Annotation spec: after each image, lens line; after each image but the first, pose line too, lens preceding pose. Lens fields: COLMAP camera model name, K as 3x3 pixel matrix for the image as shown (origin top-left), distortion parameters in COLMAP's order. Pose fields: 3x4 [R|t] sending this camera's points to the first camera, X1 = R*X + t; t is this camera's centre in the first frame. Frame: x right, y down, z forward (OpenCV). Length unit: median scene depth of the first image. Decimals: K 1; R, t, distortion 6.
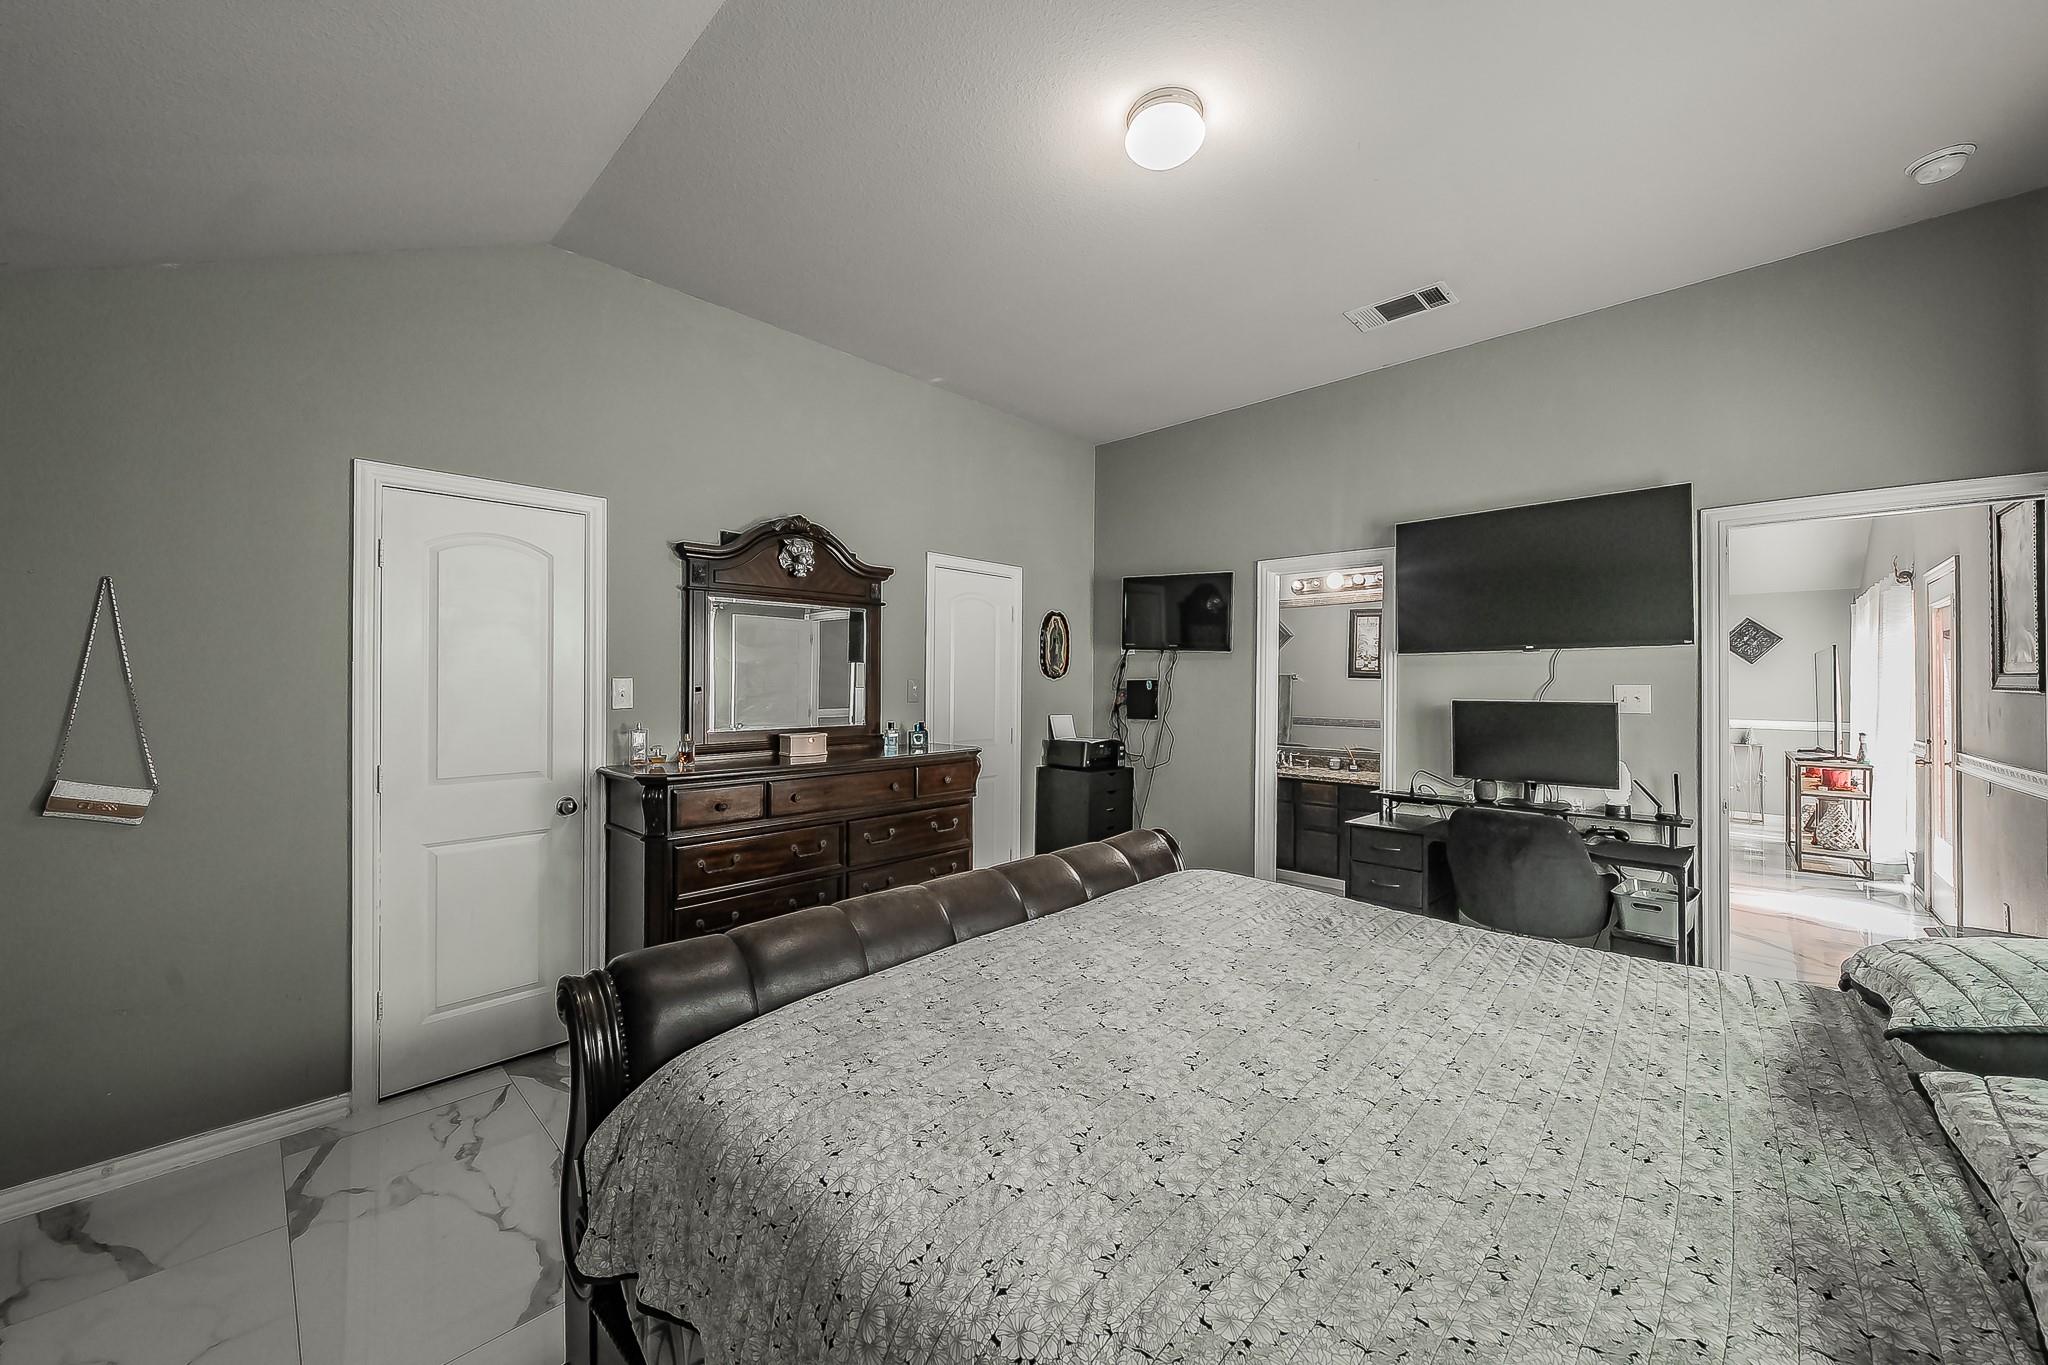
lens RADIAL K [[735.3, 0, 1024.0], [0, 735.3, 682.5], [0, 0, 1]] dist [0.000517, 0.000301]
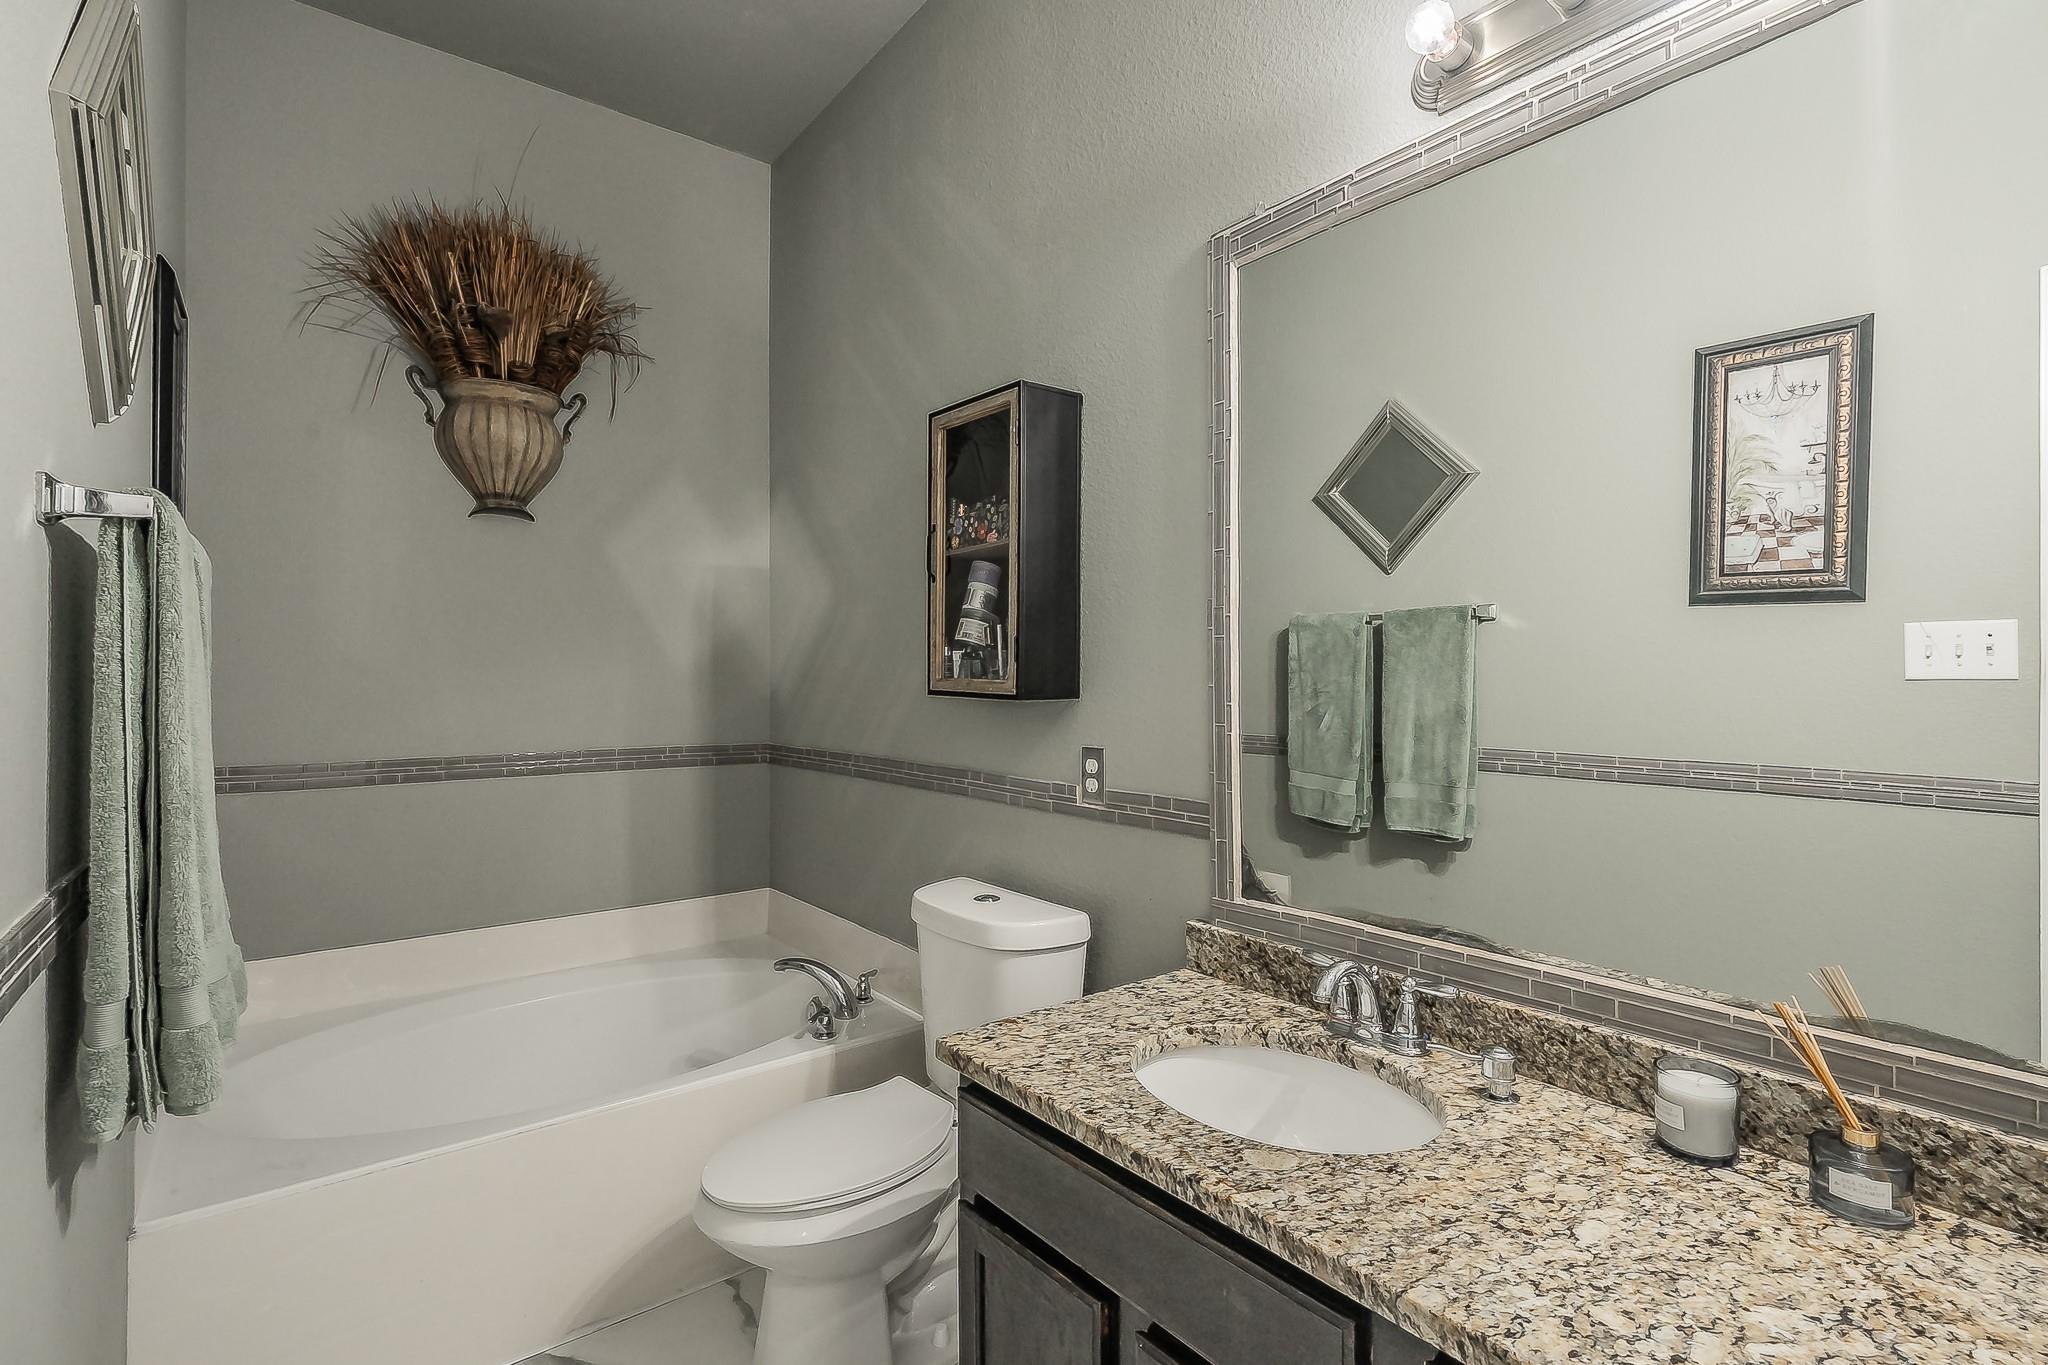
lens RADIAL K [[943.5, 0, 1024.0], [0, 943.5, 682.5], [0, 0, 1]] dist [-0.000168, -0.000028]
pose [[0.990090, -0.001770, -0.140422, 0.251878], [0.003309, 0.999937, 0.010730, 0.017178], [0.140394, -0.011088, 0.990034, 0.632958]]
